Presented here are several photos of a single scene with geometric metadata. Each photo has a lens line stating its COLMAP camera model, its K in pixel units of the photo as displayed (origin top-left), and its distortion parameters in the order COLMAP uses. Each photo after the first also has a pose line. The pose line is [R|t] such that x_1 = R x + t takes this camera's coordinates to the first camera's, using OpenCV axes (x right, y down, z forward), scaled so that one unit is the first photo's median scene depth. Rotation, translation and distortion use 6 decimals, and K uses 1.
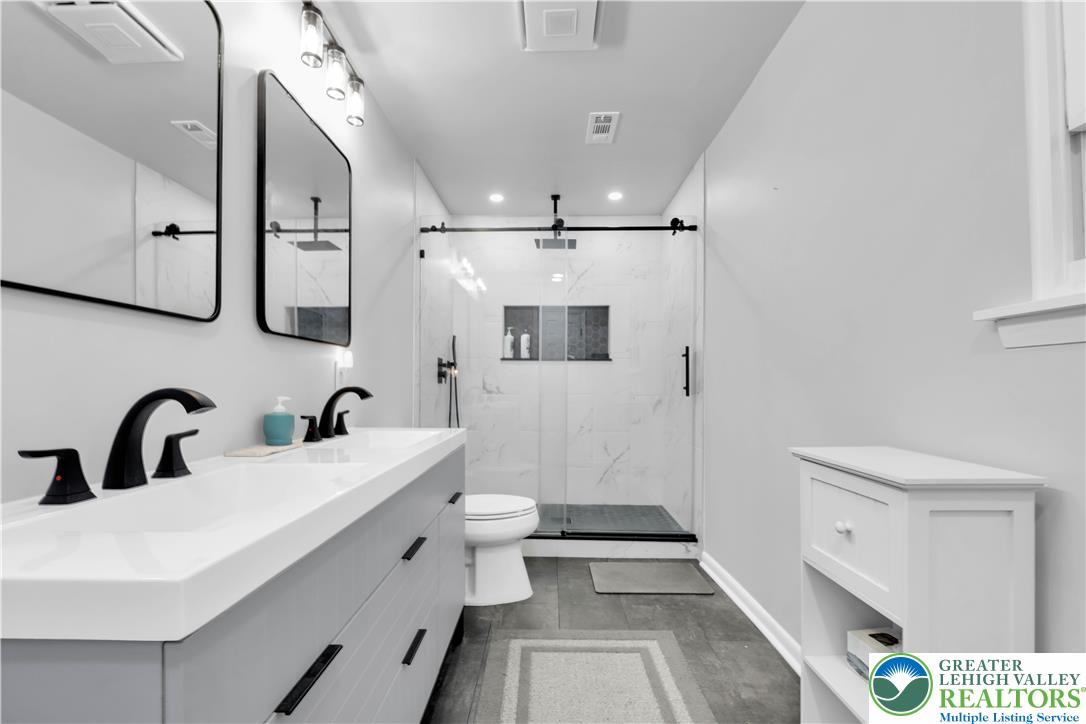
lens RADIAL K [[461.4, 0, 534.7], [0, 461.4, 388.8], [0, 0, 1]] dist [-0.023320, 0.000262]
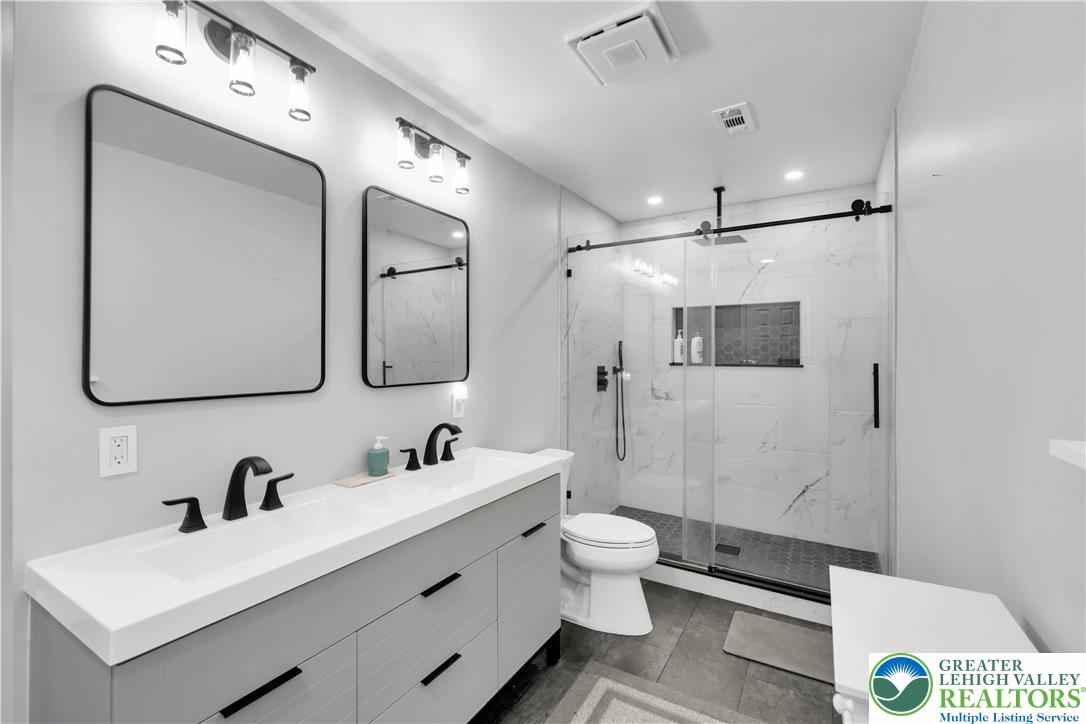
lens RADIAL K [[472.6, 0, 541.3], [0, 472.6, 357.2], [0, 0, 1]] dist [-0.002596, -0.000483]
pose [[0.870447, 0.002180, -0.492258, 0.242407], [-0.005861, 0.999965, -0.005936, -0.098340], [0.492228, 0.008052, 0.870429, 0.031105]]
